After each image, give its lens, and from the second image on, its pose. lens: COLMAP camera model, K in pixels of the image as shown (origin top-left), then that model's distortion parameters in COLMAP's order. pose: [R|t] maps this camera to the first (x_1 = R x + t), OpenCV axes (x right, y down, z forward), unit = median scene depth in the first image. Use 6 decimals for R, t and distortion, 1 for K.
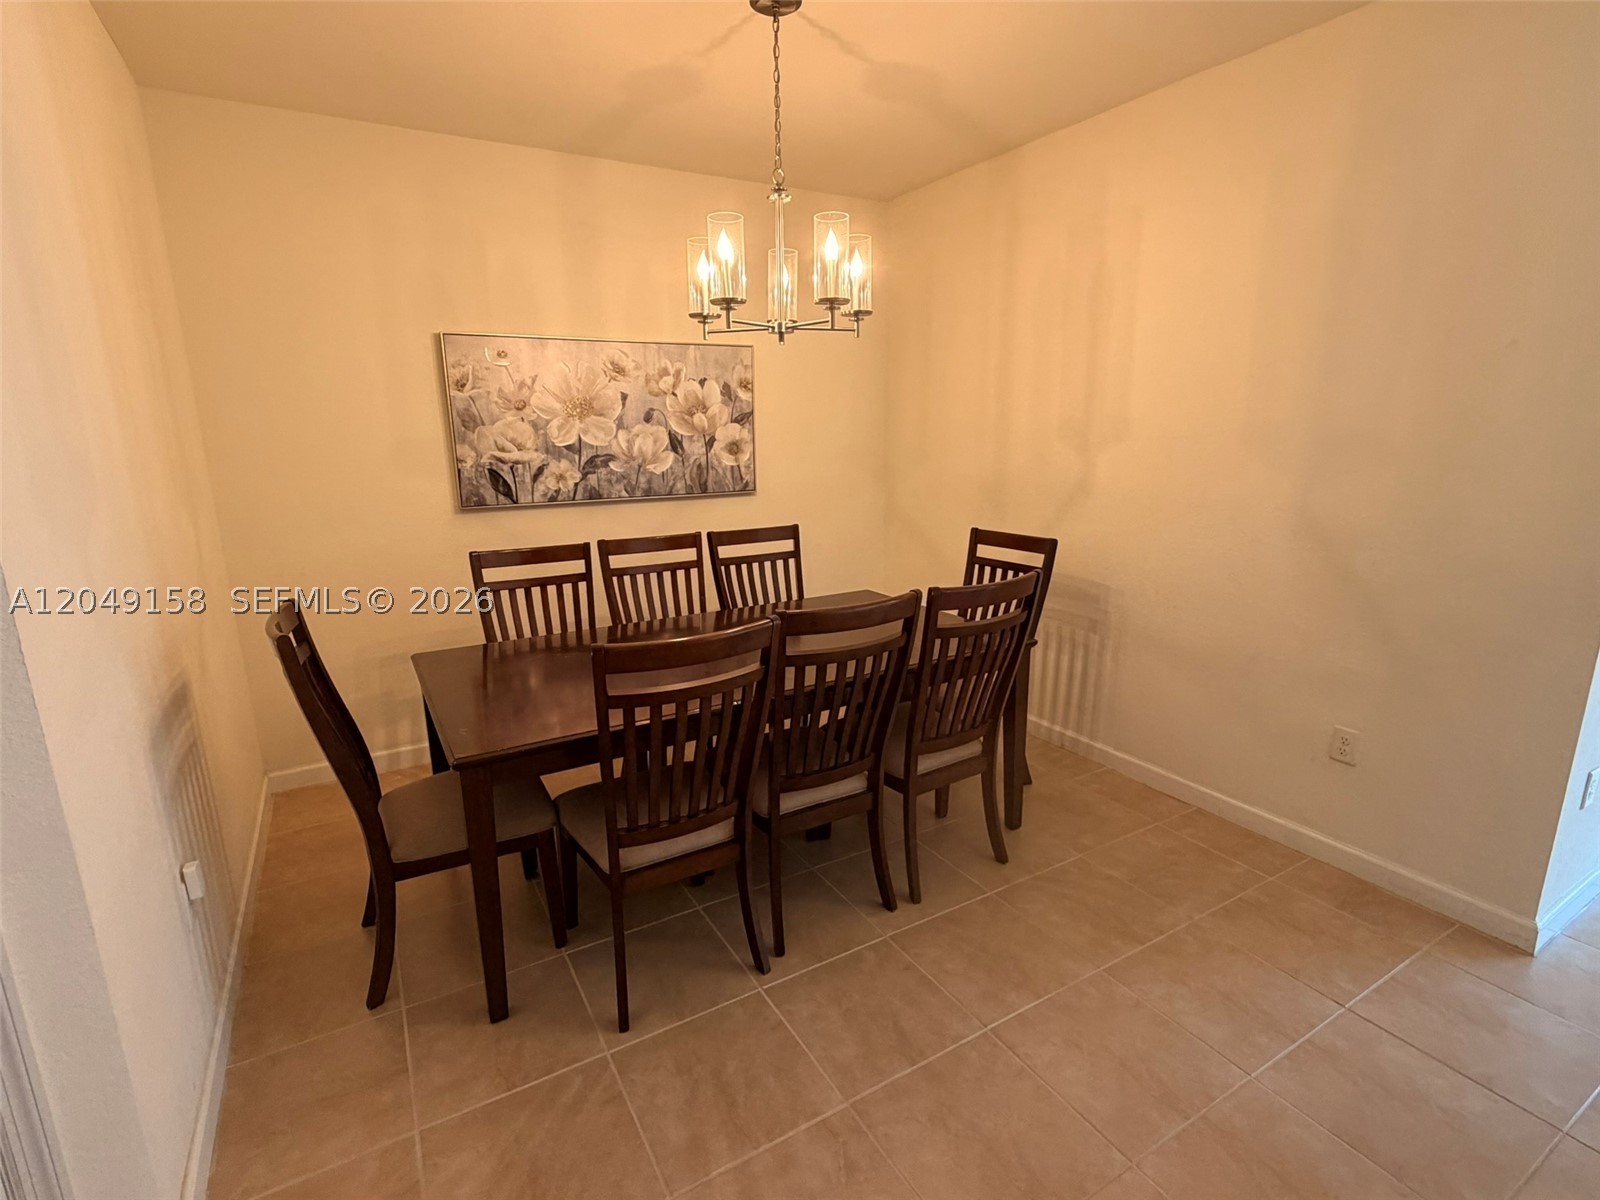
lens RADIAL K [[777.9, 0, 799.6], [0, 777.9, 601.1], [0, 0, 1]] dist [0.003523, -0.000541]
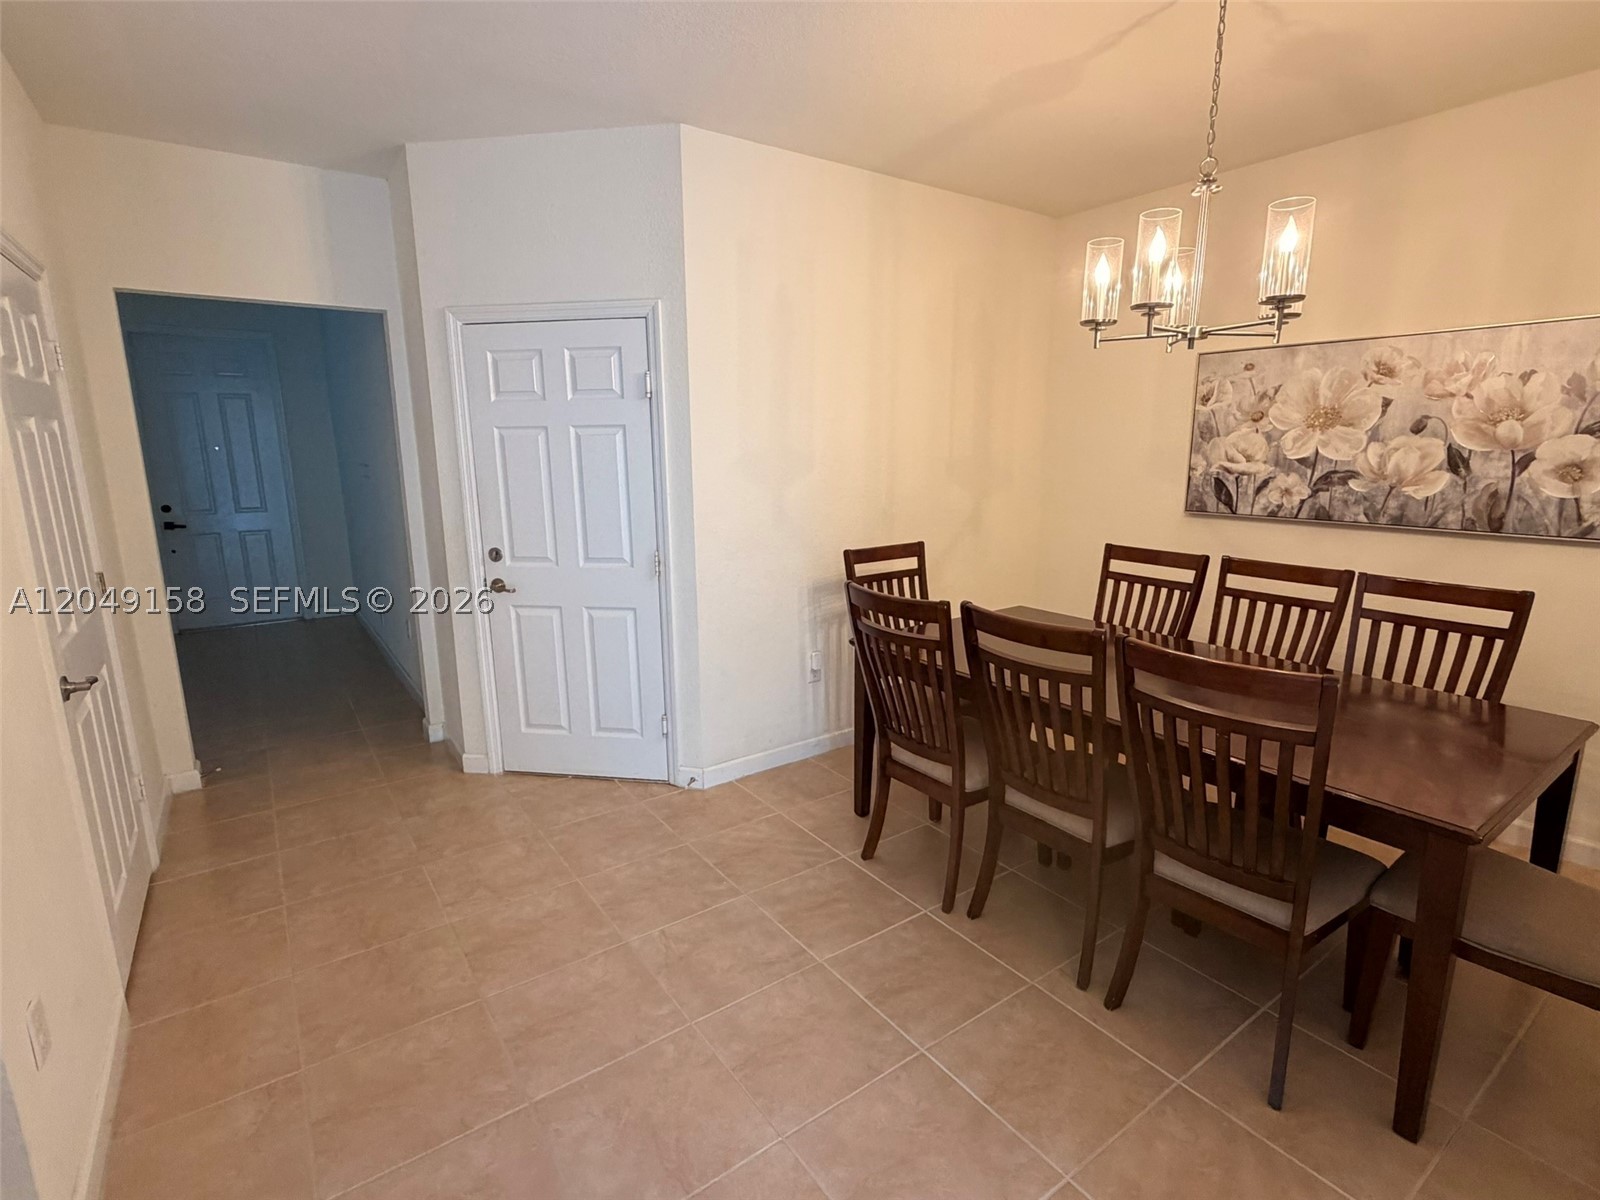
lens RADIAL K [[777.9, 0, 797.9], [0, 777.9, 601.6], [0, 0, 1]] dist [0.003523, -0.000541]
pose [[0.085232, 0.213211, -0.973281, 0.592781], [-0.217053, 0.957349, 0.190713, -0.084486], [0.972432, 0.194999, 0.127875, 0.335327]]
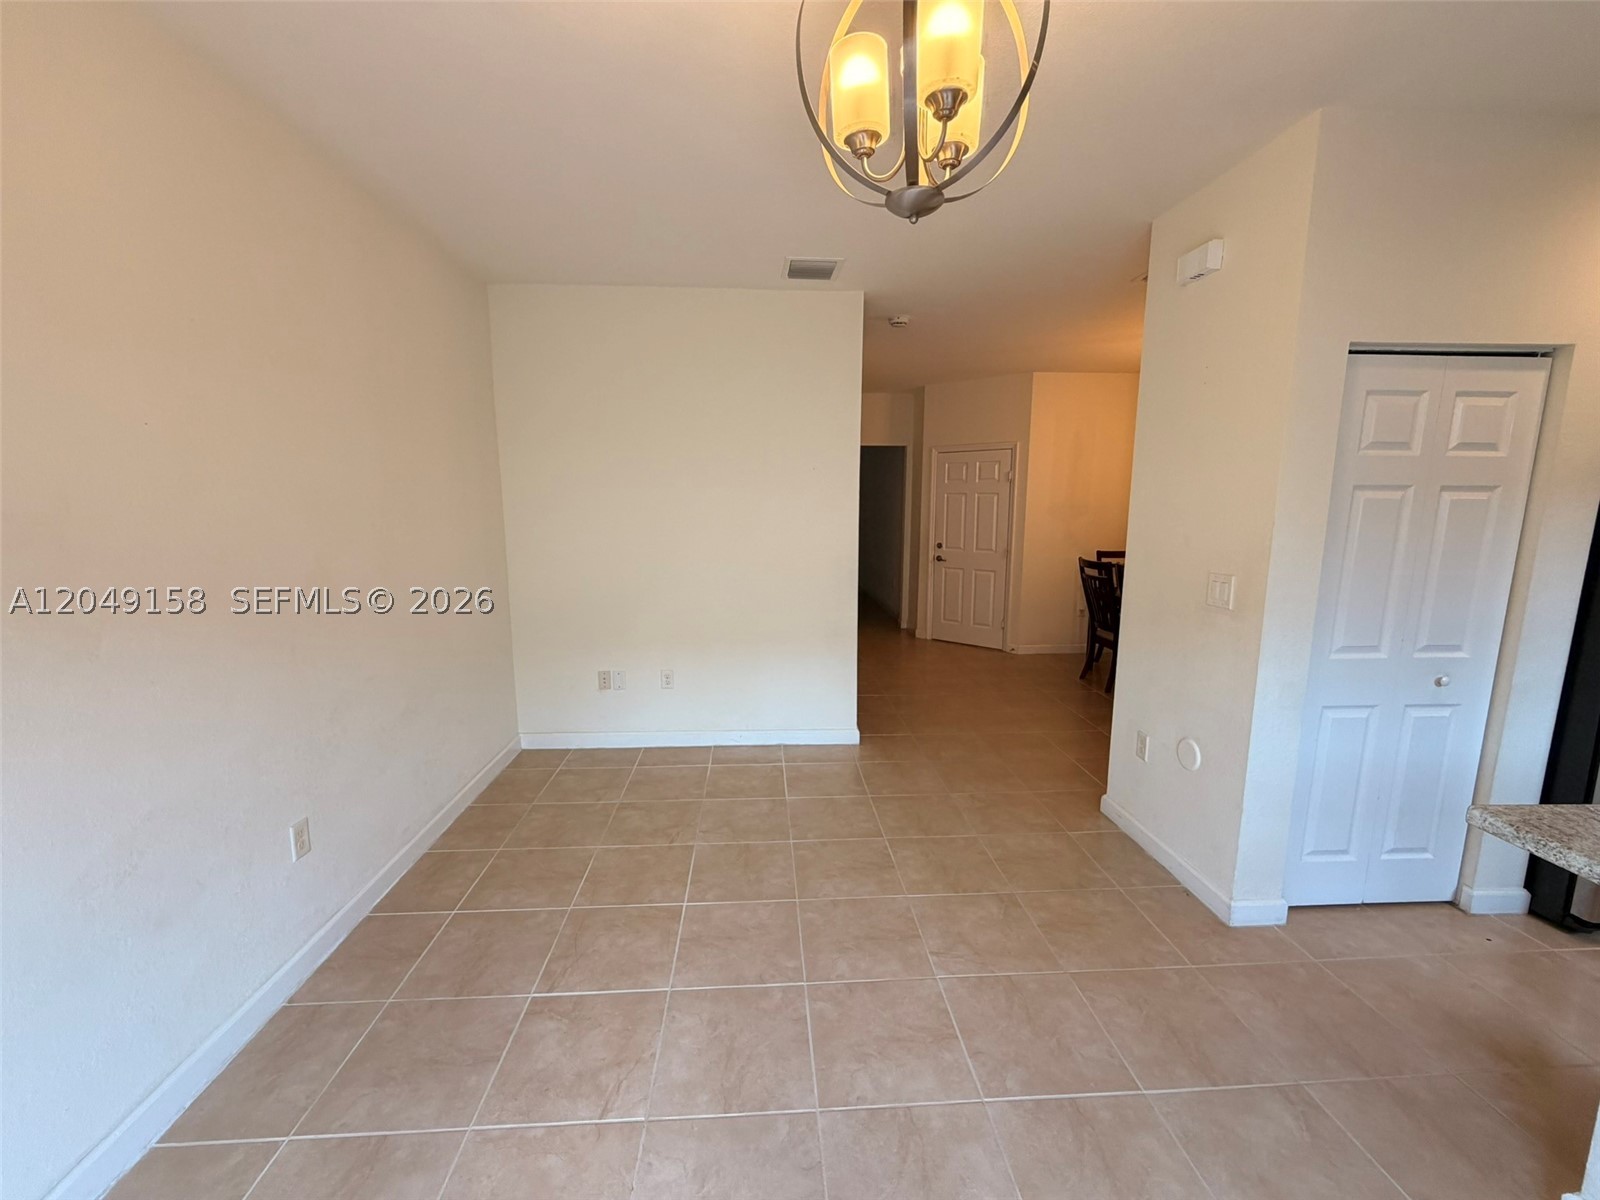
lens RADIAL K [[637.9, 0, 797.0], [0, 637.9, 600.9], [0, 0, 1]] dist [0.000507, 0.000073]
pose [[-0.457298, 0.152624, -0.876119, 1.494568], [-0.194327, 0.944207, 0.265915, -0.142792], [0.867822, 0.291856, -0.402125, 0.526705]]
